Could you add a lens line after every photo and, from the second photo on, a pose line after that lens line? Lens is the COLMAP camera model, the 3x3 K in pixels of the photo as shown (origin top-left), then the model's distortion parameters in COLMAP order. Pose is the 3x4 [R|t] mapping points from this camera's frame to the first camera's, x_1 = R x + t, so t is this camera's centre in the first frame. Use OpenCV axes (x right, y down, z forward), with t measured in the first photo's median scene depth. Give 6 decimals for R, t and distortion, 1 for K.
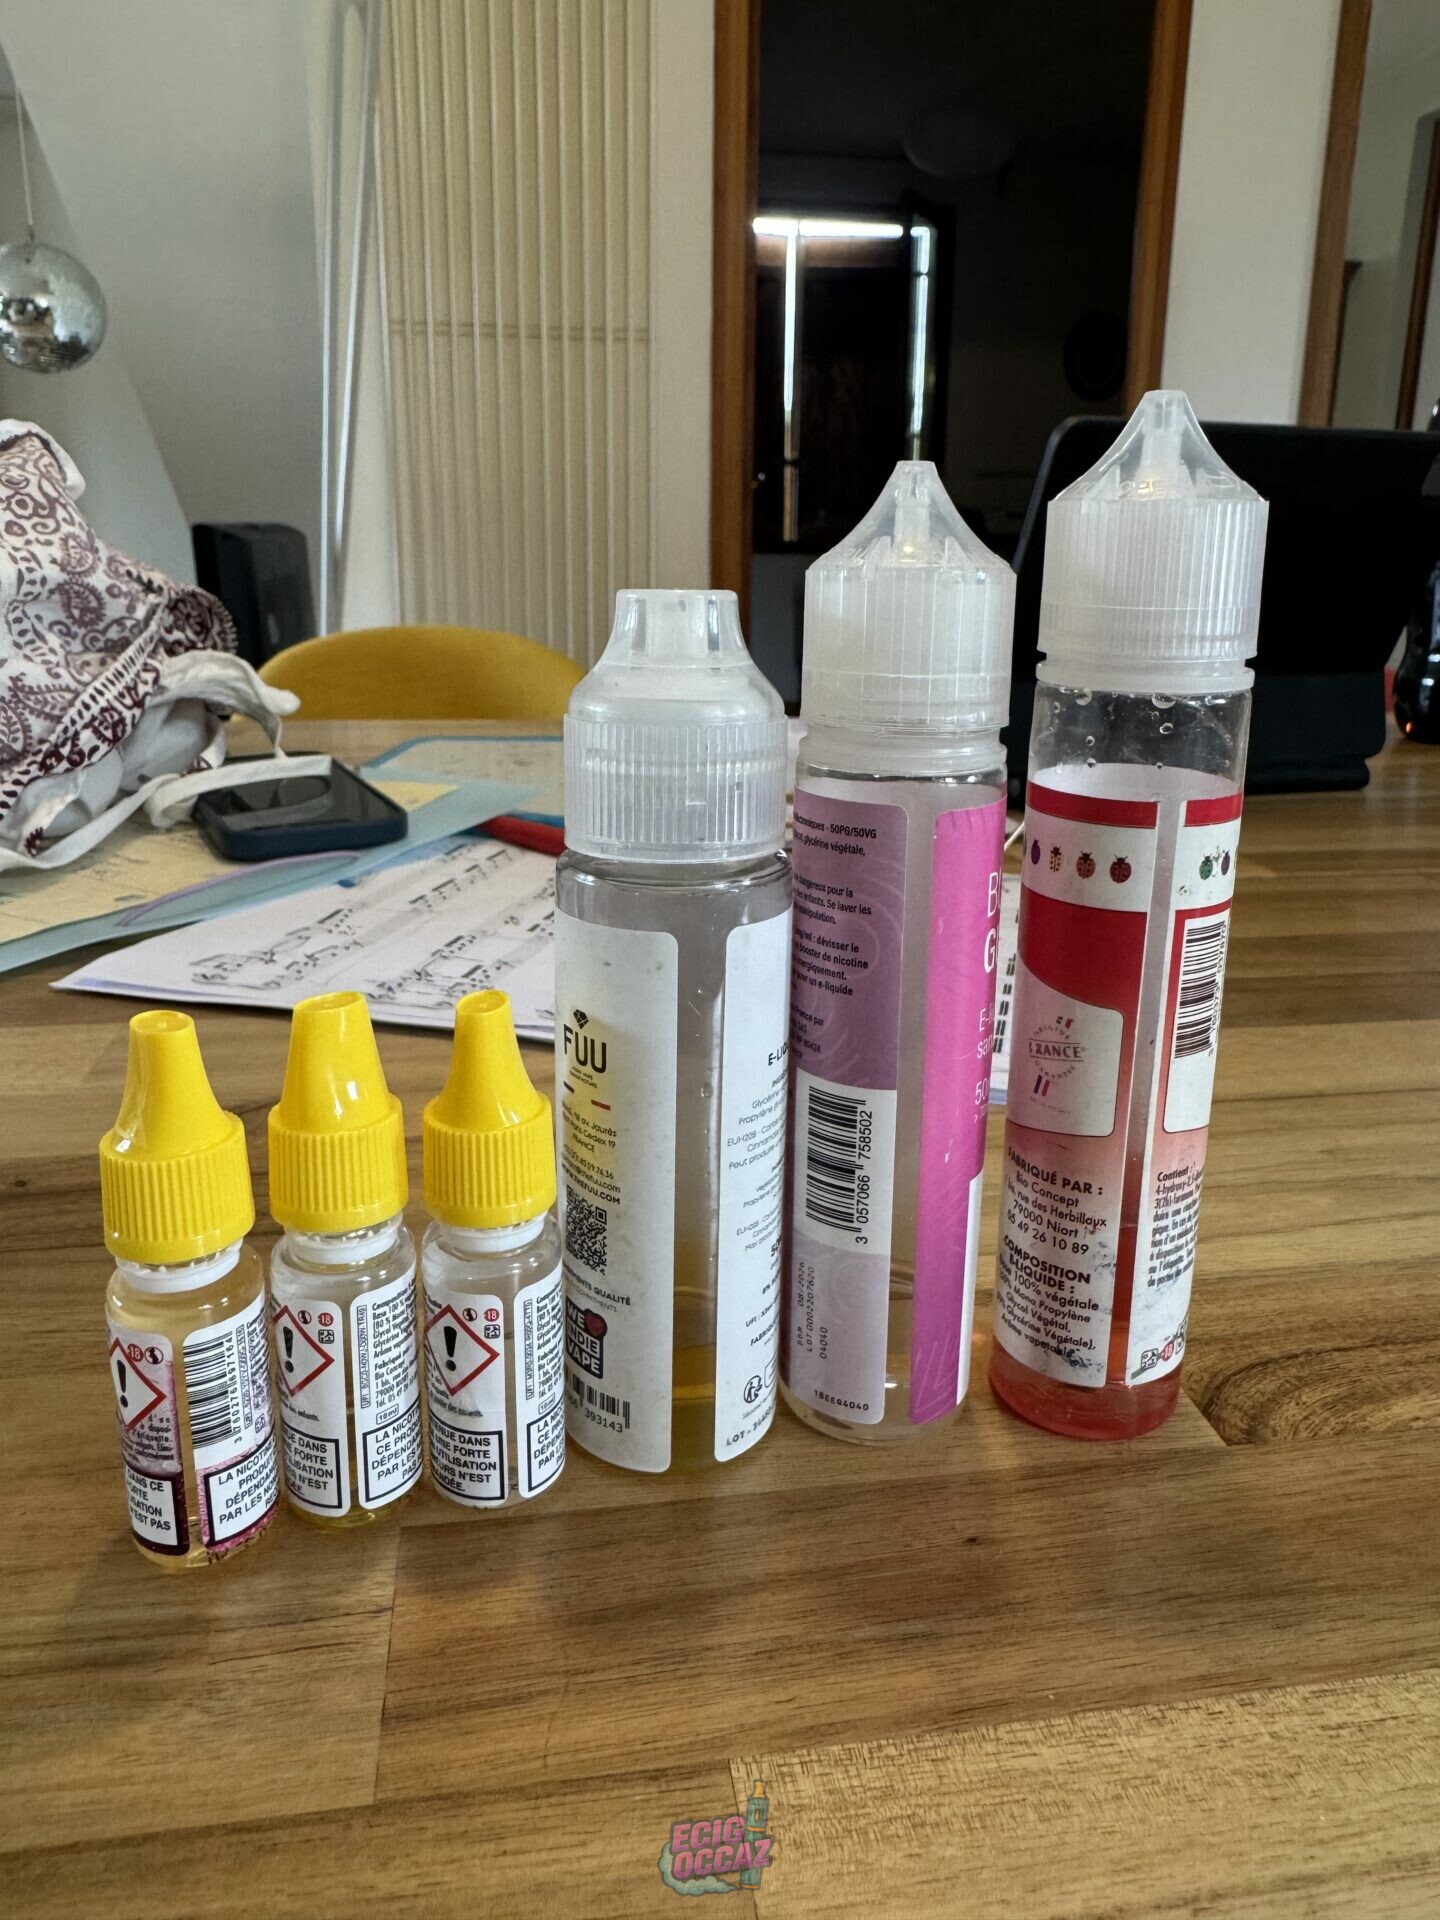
lens RADIAL K [[1350.2, 0, 722.7], [0, 1350.2, 875.1], [0, 0, 1]] dist [-0.007232, 0.005488]
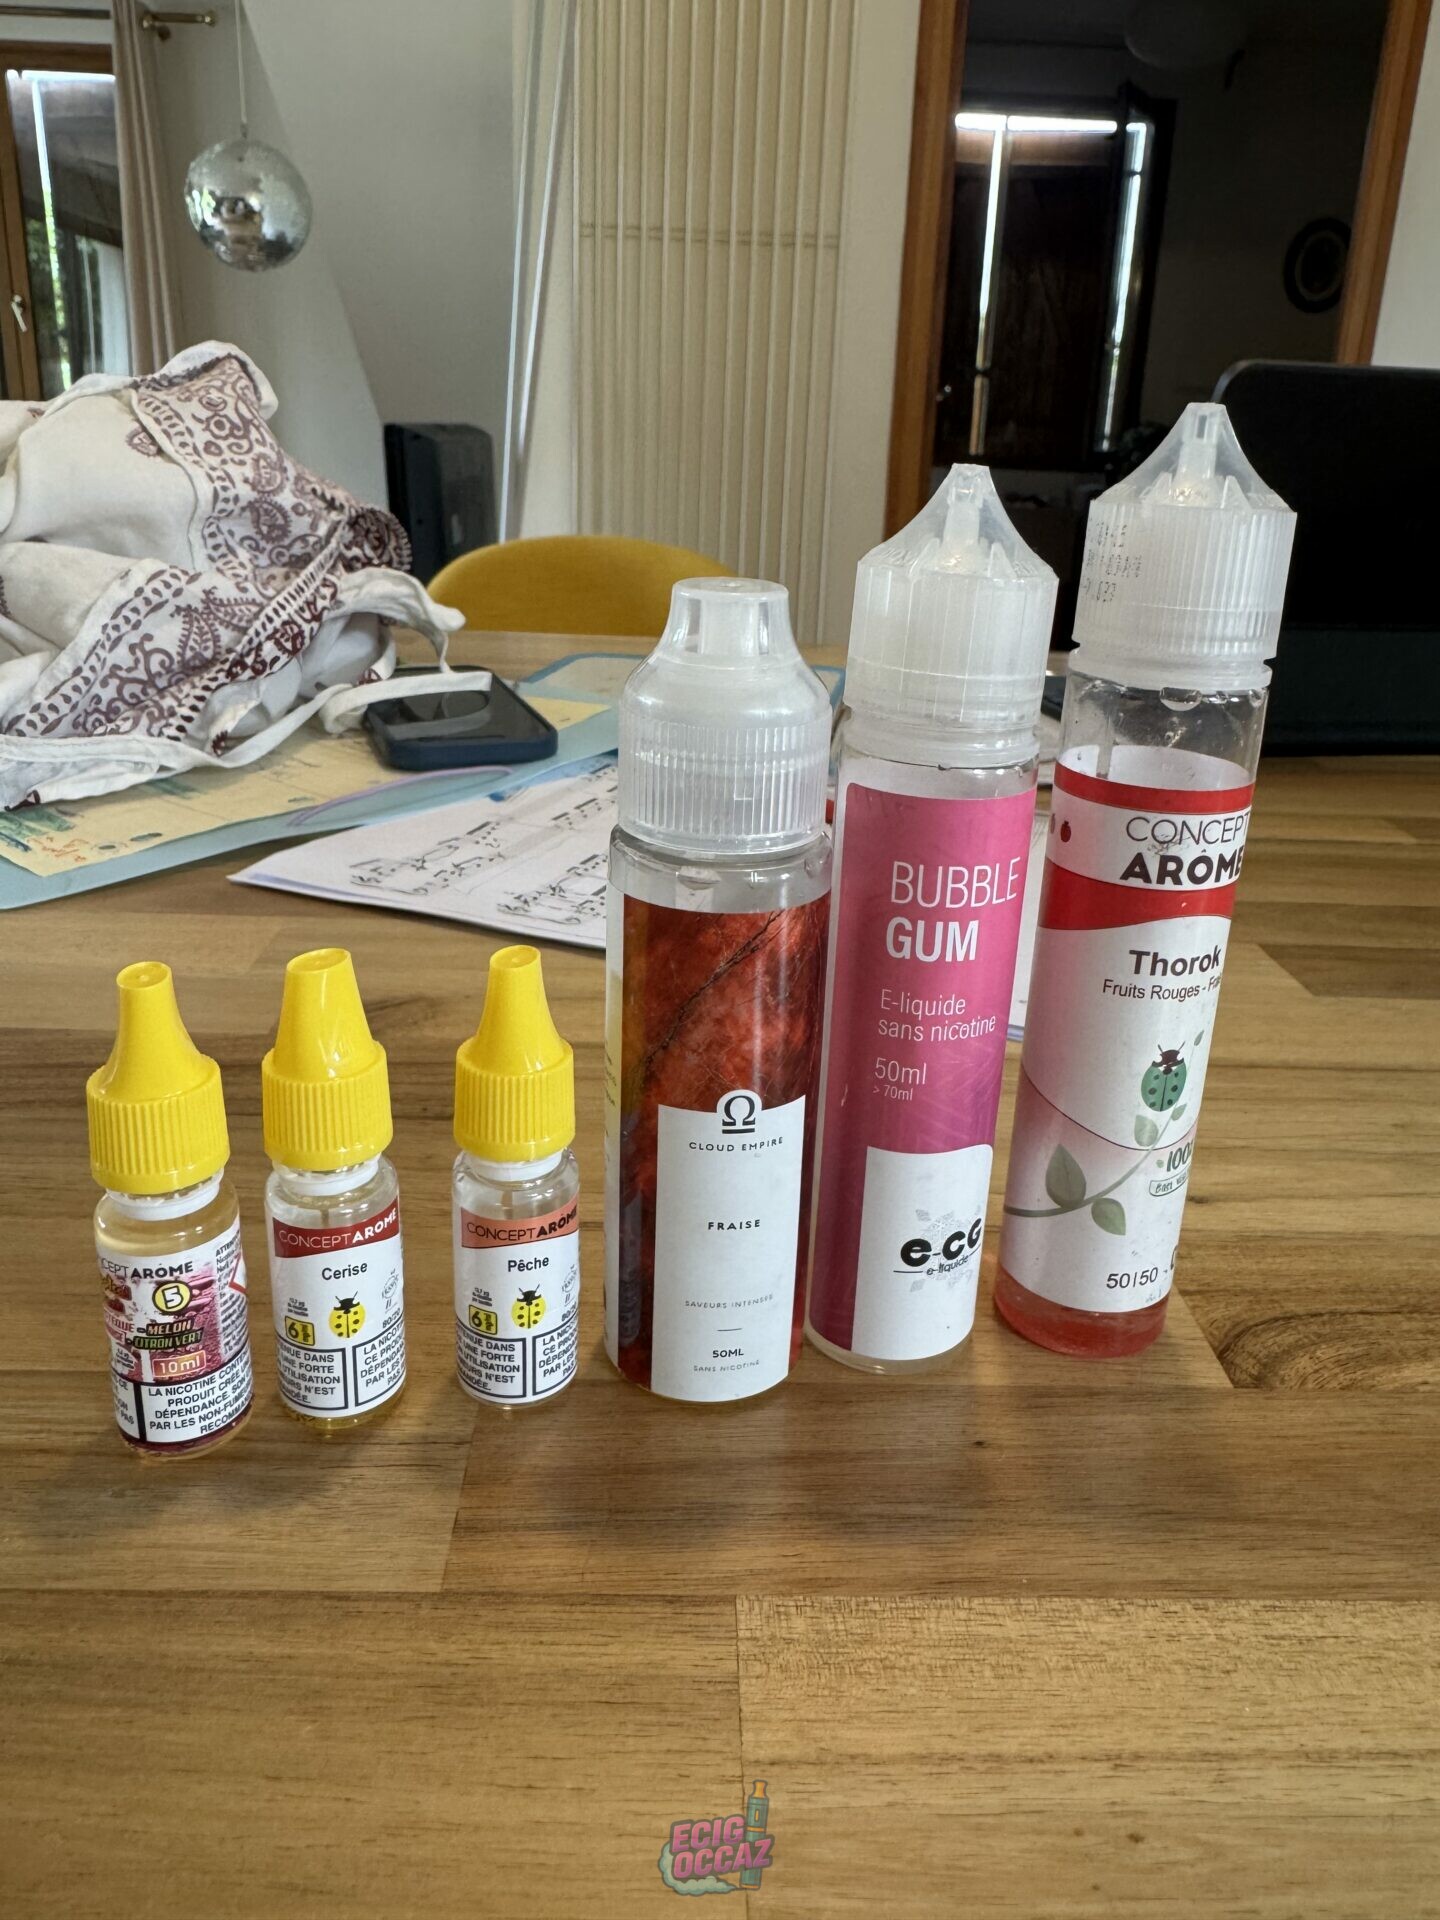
lens RADIAL K [[1350.2, 0, 722.7], [0, 1350.2, 875.1], [0, 0, 1]] dist [-0.007232, 0.005488]
pose [[0.991010, 0.064269, -0.117340, 0.027893], [-0.056570, 0.996093, 0.067813, -0.014984], [0.121240, -0.060565, 0.990774, -0.039490]]
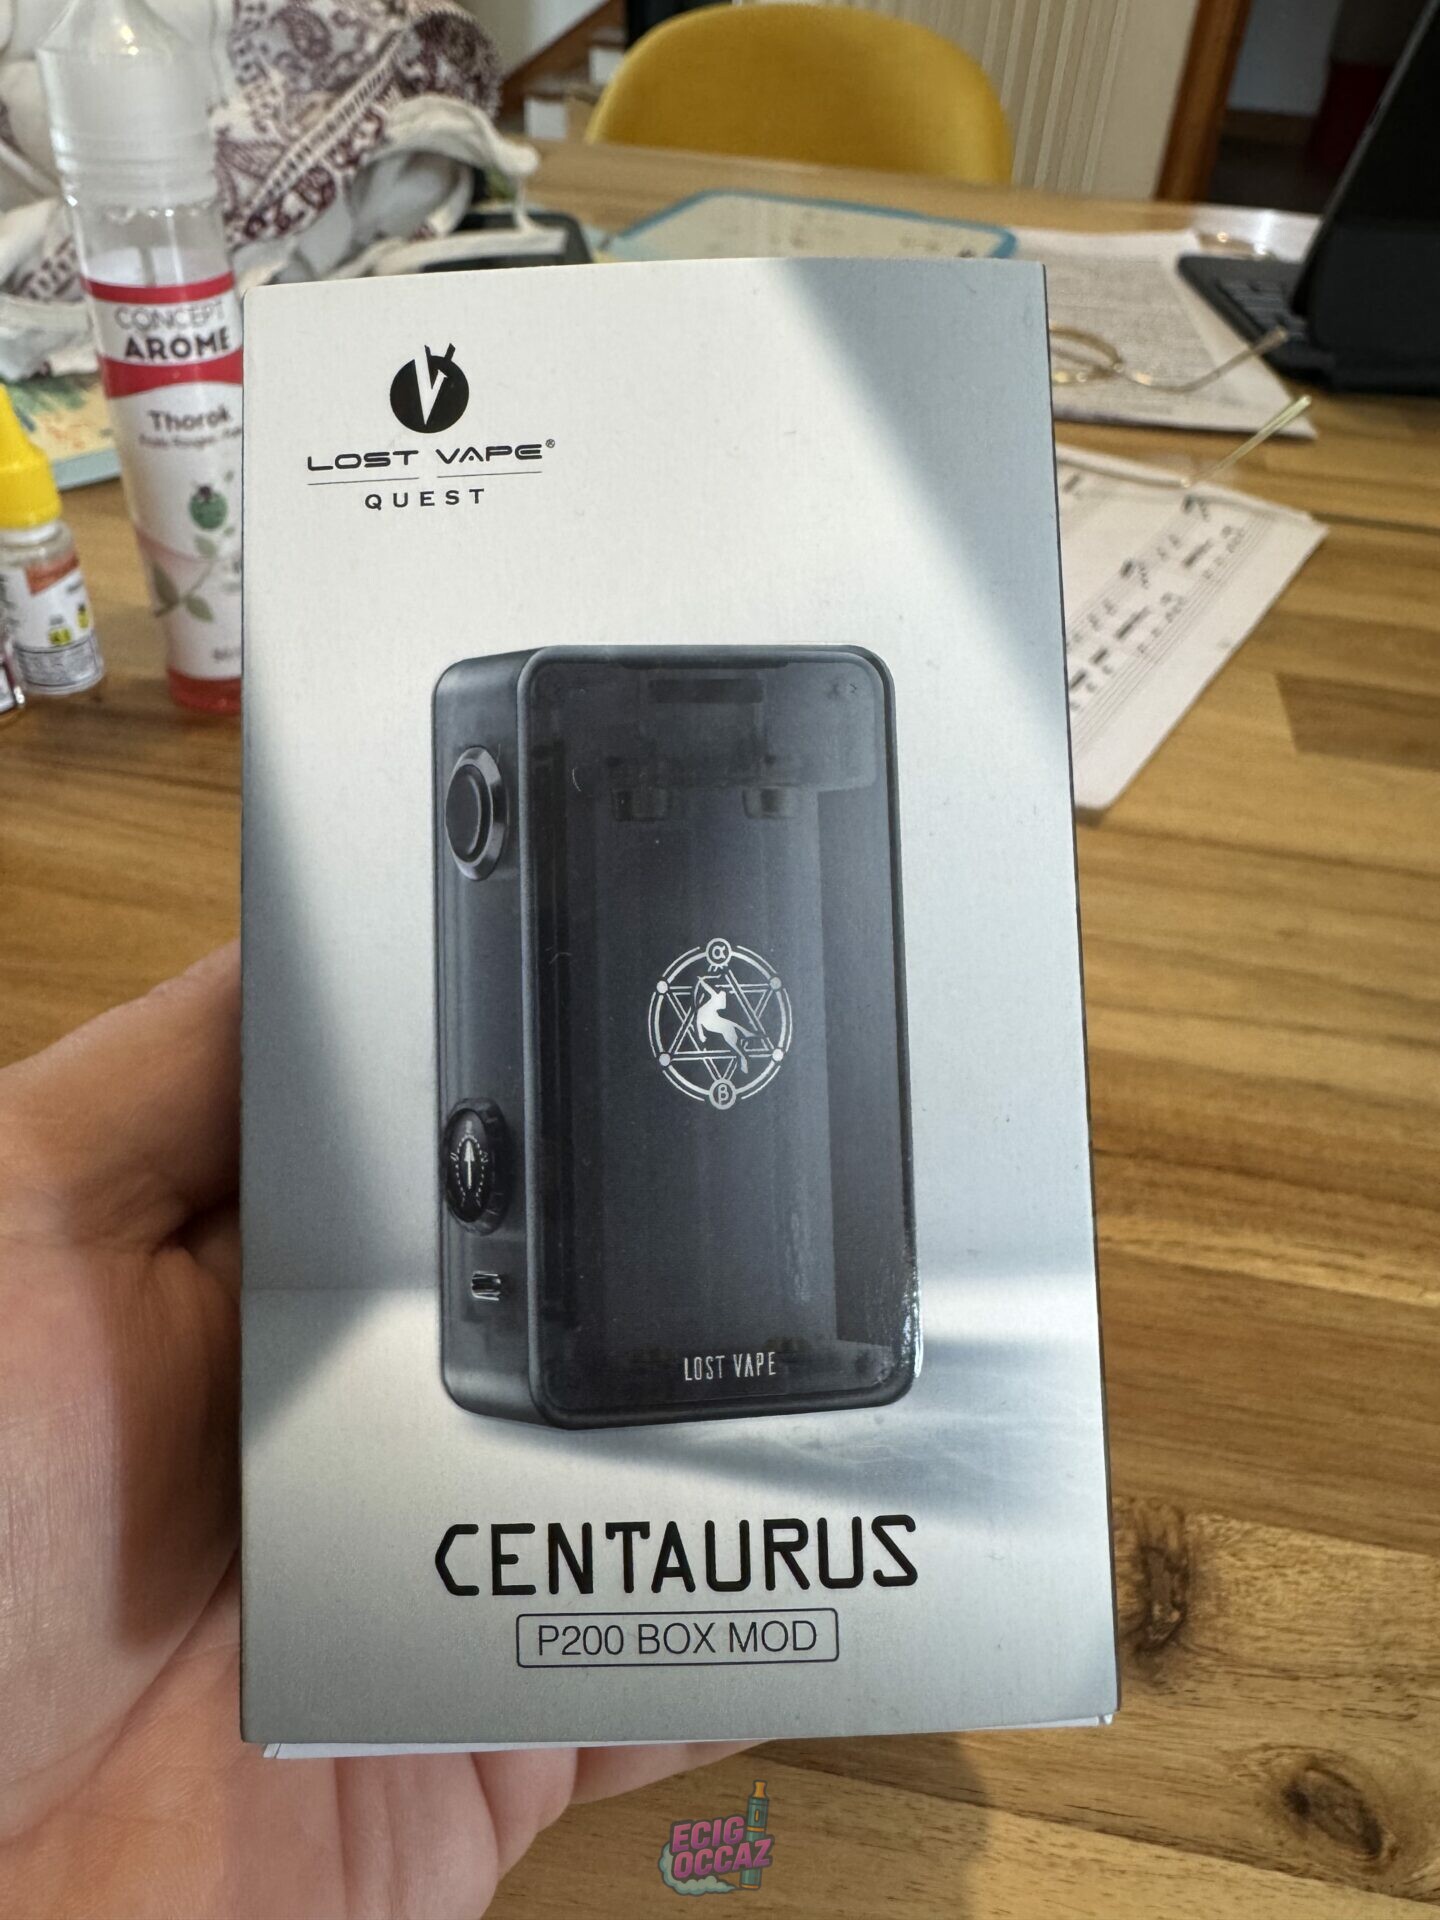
lens RADIAL K [[1341.7, 0, 720.0], [0, 1341.7, 914.6], [0, 0, 1]] dist [-0.021275, 0.003925]
pose [[0.944683, 0.240353, -0.223169, 0.169878], [-0.124260, 0.891978, 0.434666, -0.099457], [0.303535, -0.382890, 0.872503, 0.041725]]
